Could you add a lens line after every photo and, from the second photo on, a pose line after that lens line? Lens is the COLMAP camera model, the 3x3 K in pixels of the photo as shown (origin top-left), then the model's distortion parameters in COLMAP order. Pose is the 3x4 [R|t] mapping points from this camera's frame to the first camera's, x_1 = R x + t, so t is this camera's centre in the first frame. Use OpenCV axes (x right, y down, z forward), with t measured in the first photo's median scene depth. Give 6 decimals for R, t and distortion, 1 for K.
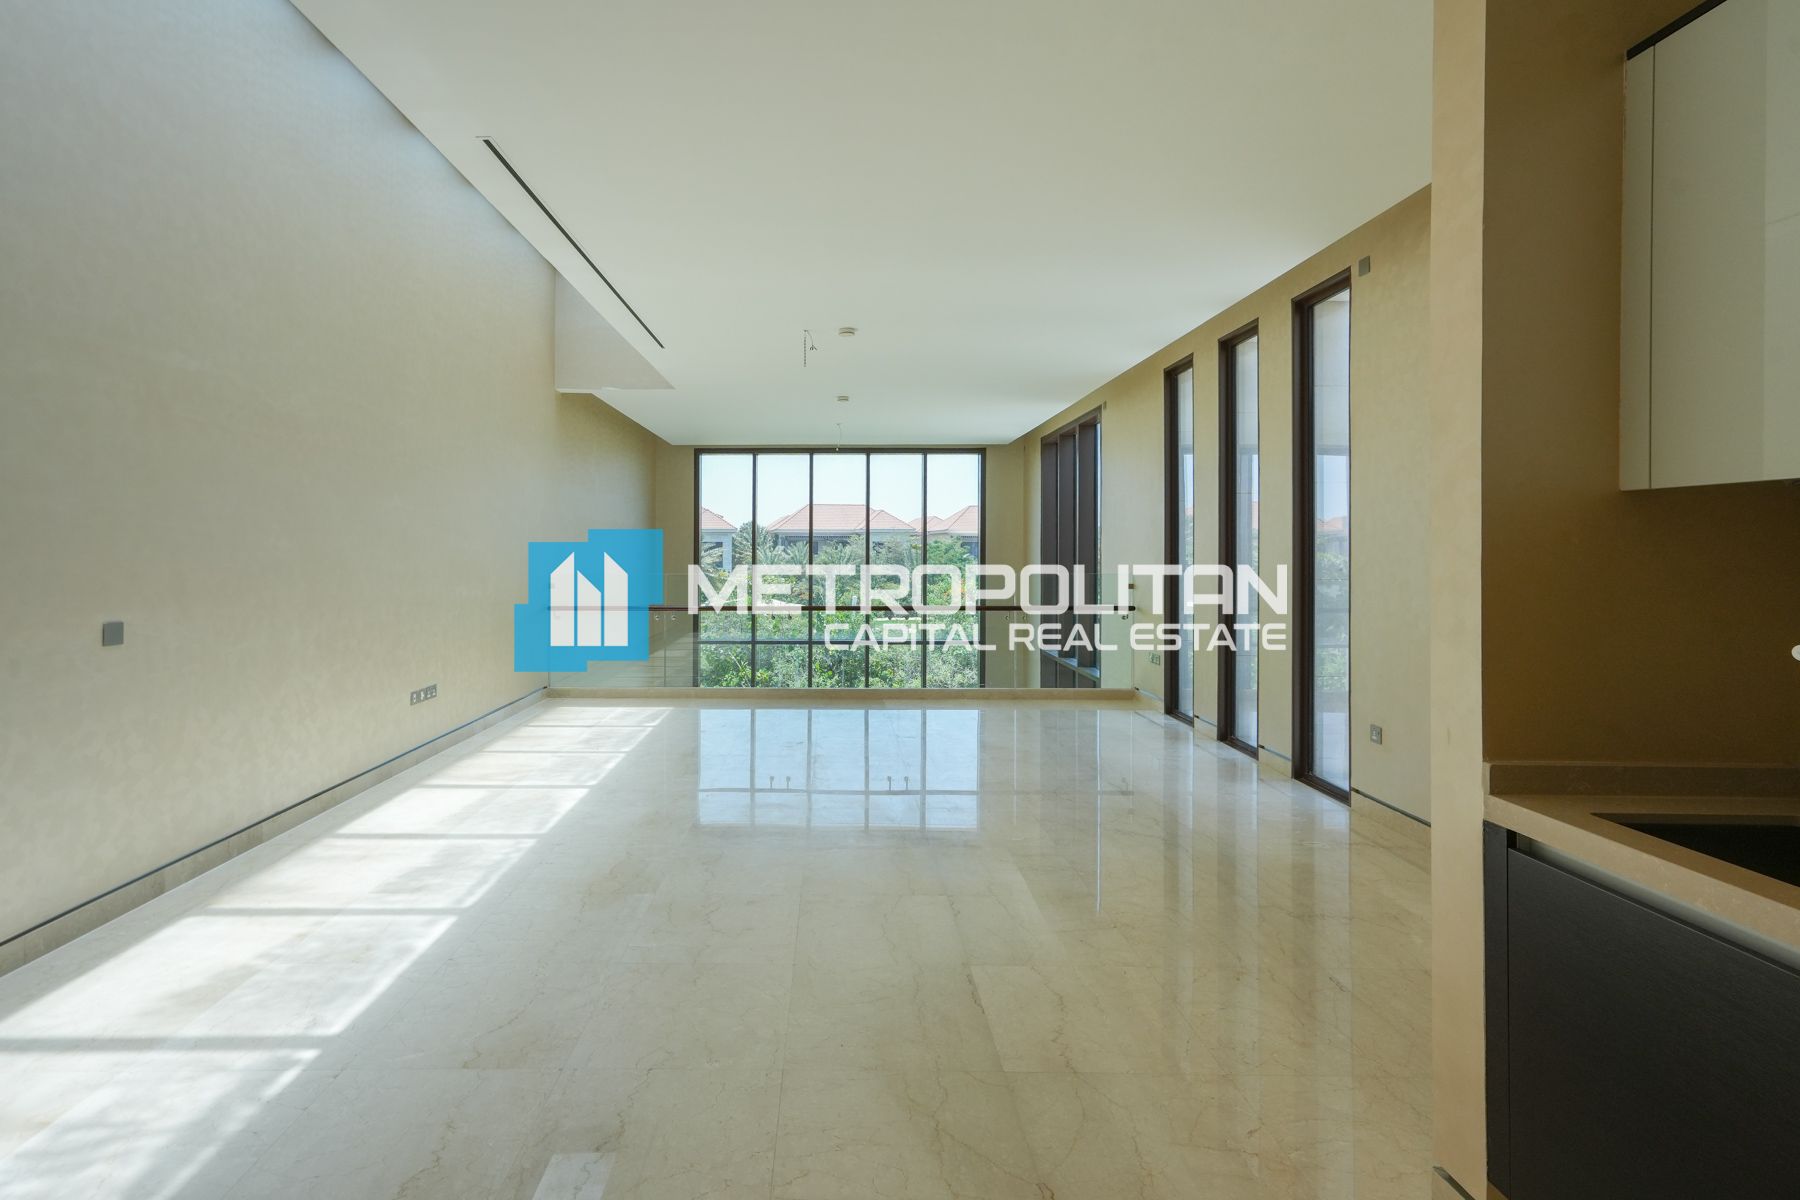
lens RADIAL K [[835.0, 0, 848.9], [0, 835.0, 548.5], [0, 0, 1]] dist [-0.001773, 0.008511]
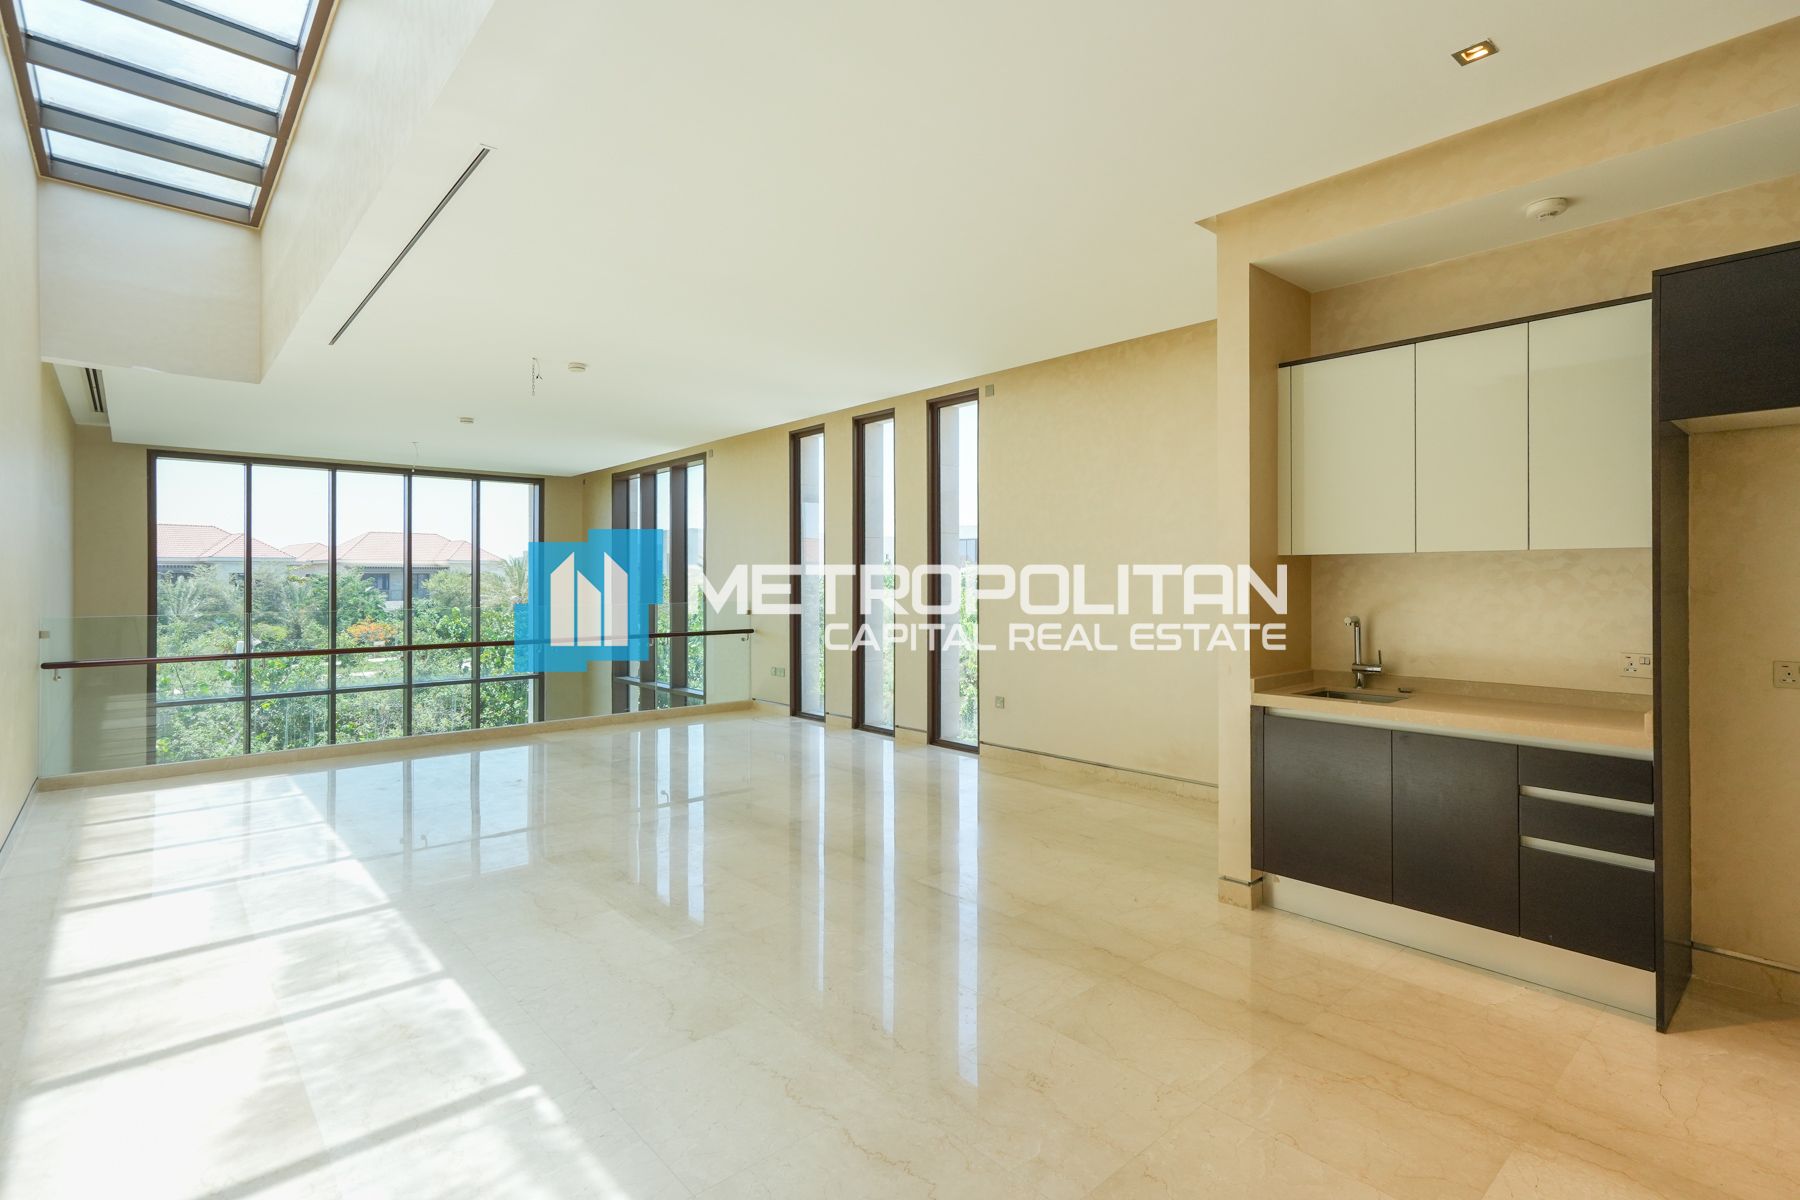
lens RADIAL K [[835.0, 0, 870.8], [0, 835.0, 585.9], [0, 0, 1]] dist [-0.001773, 0.008511]
pose [[0.765363, -0.006383, 0.643567, -0.574547], [0.002218, 0.999971, 0.007280, -0.001162], [-0.643595, -0.004145, 0.765355, -0.009419]]
